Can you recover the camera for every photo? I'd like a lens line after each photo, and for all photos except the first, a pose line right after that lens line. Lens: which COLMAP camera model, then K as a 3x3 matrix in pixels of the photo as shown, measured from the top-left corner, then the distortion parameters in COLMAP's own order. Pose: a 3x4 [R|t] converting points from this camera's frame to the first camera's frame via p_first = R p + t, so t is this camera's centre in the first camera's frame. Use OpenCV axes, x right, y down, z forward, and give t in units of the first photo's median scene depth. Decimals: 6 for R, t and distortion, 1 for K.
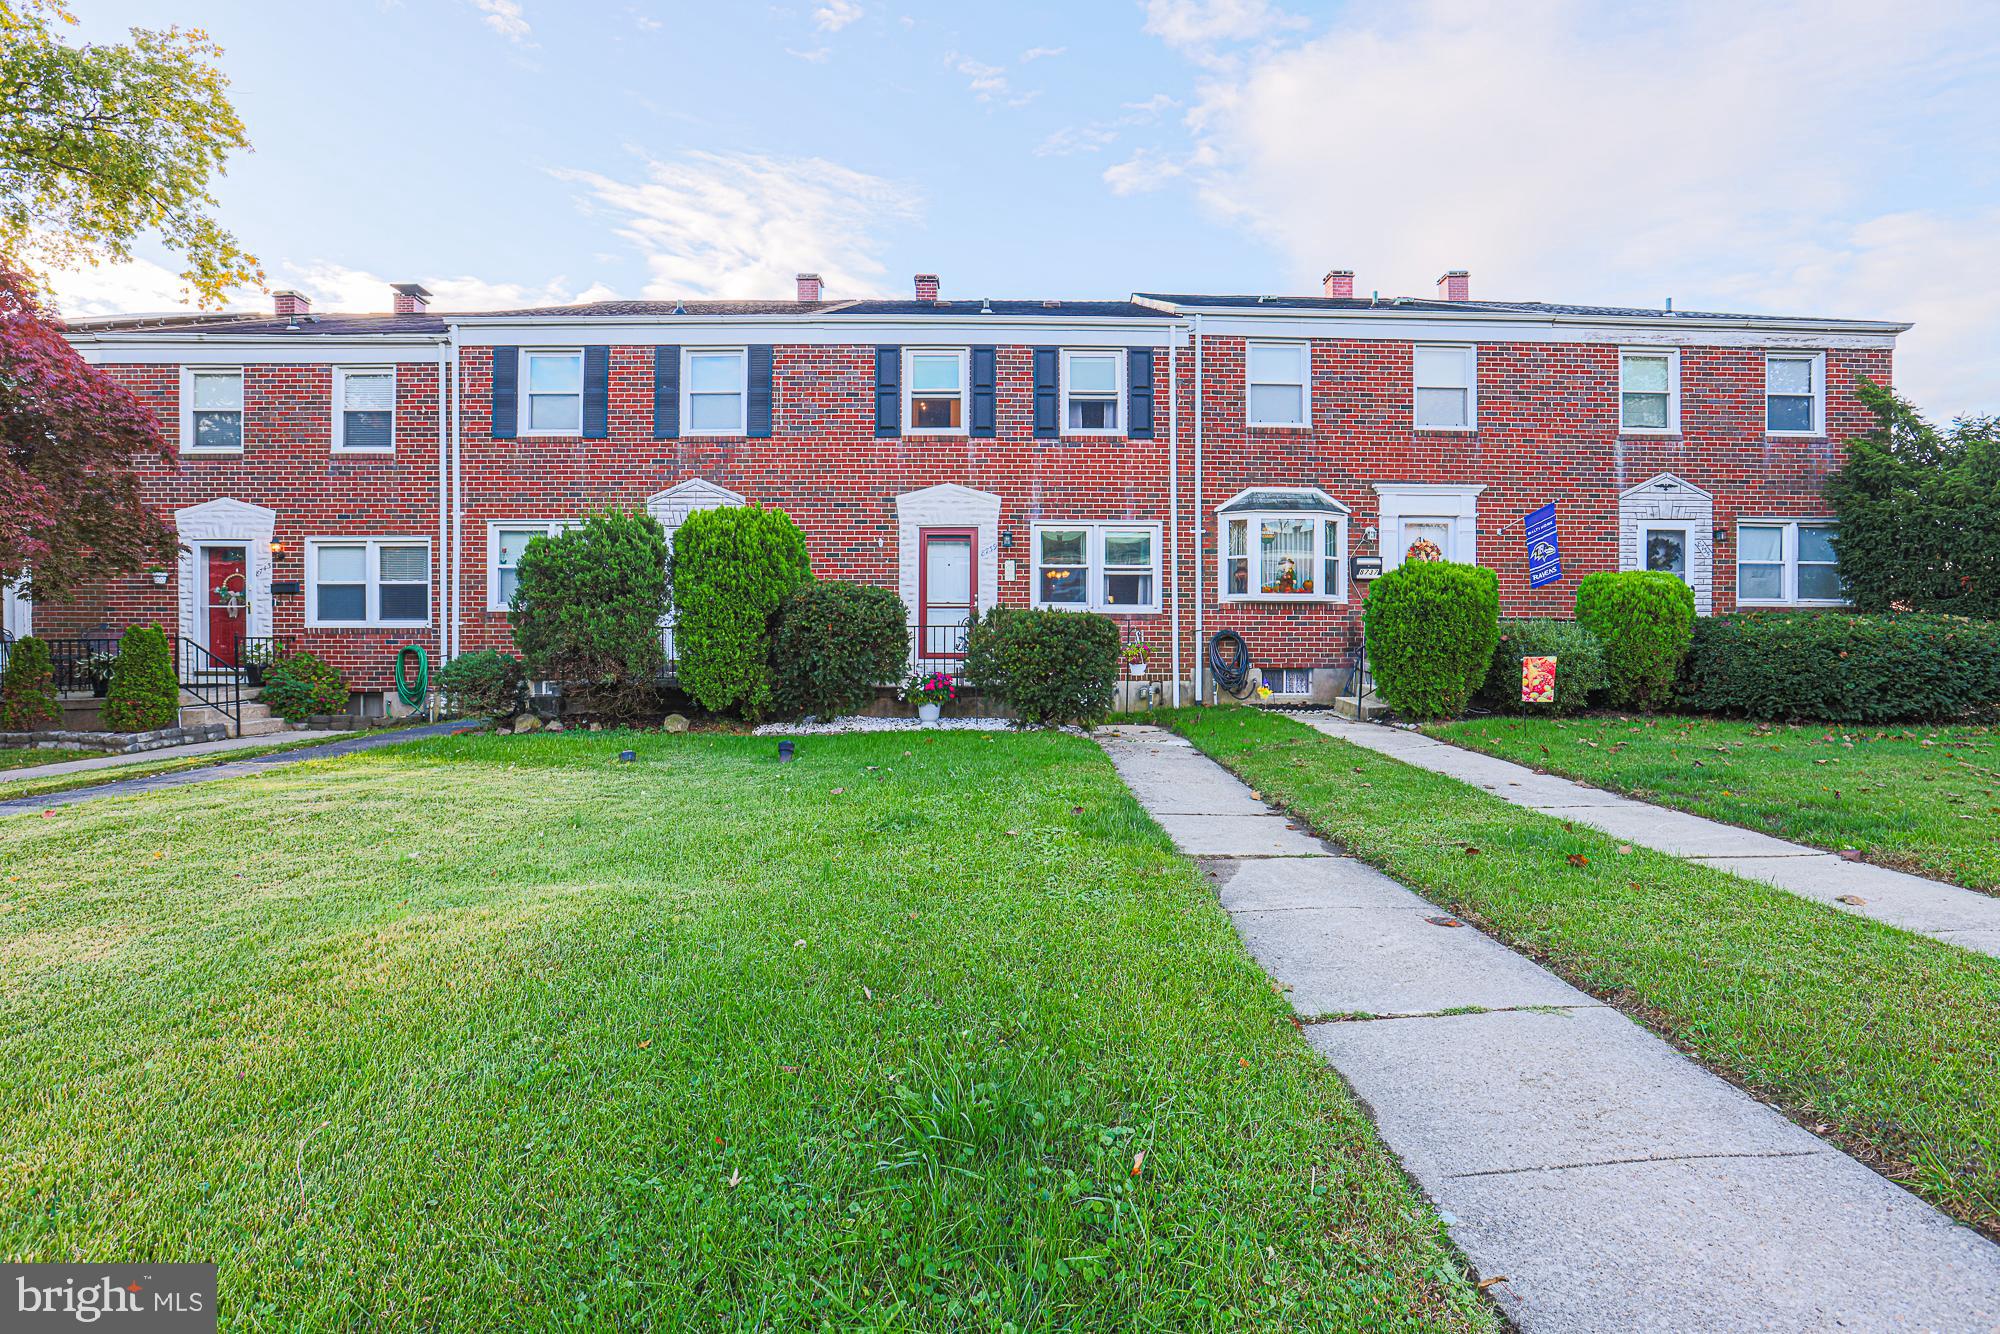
lens RADIAL K [[921.2, 0, 1000.0], [0, 921.2, 667.0], [0, 0, 1]] dist [-0.064509, 0.026742]
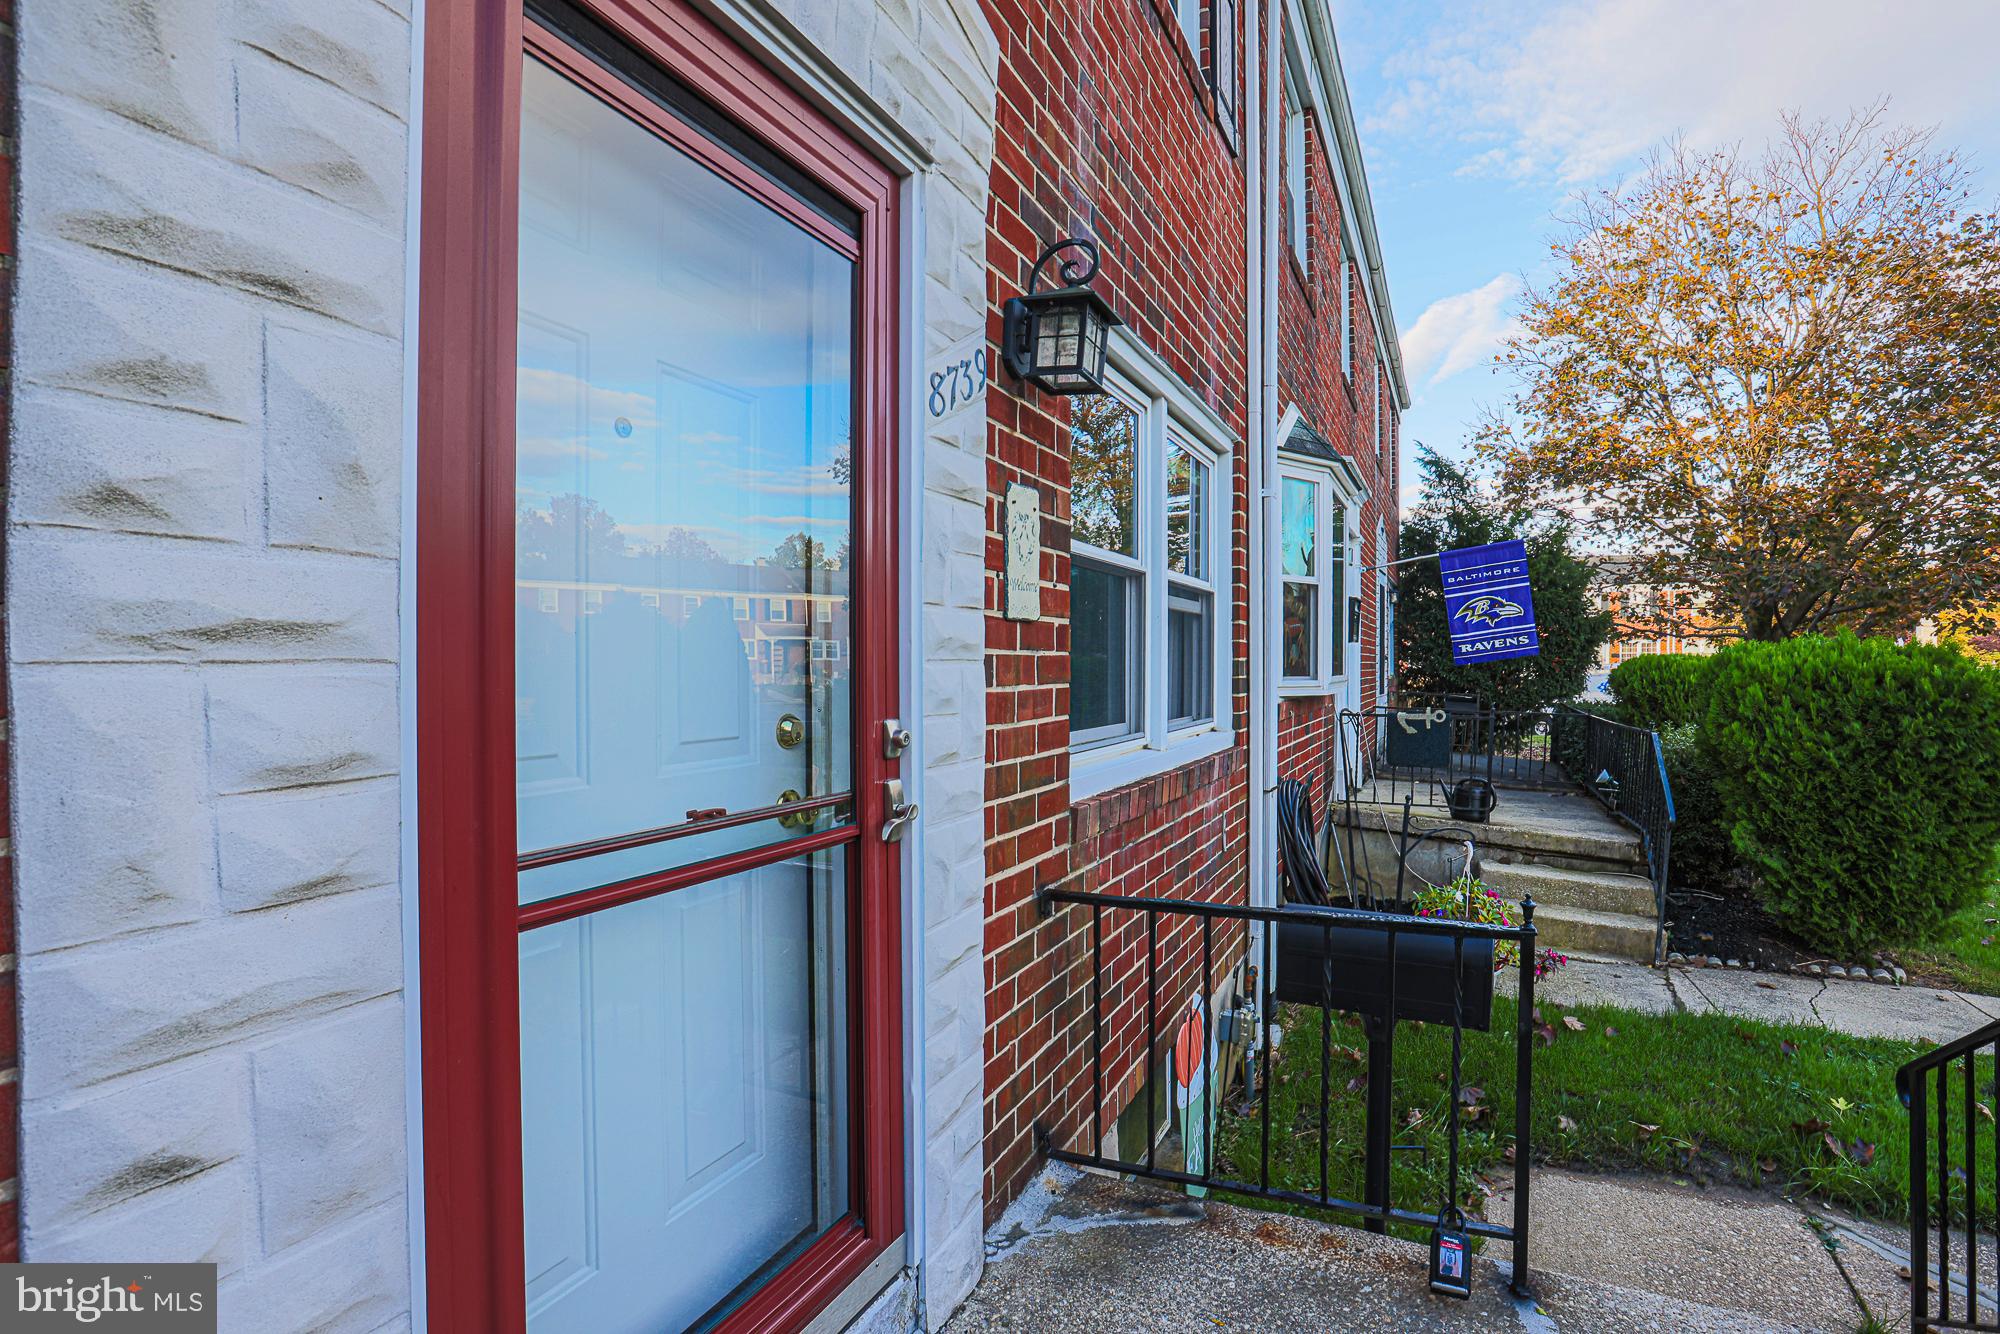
lens RADIAL K [[911.1, 0, 993.2], [0, 911.1, 668.1], [0, 0, 1]] dist [-0.054057, 0.012101]
pose [[0.479447, -0.006070, 0.877550, -0.124779], [0.018682, 0.999820, -0.003291, -0.084817], [-0.877372, 0.017972, 0.479474, 0.934353]]
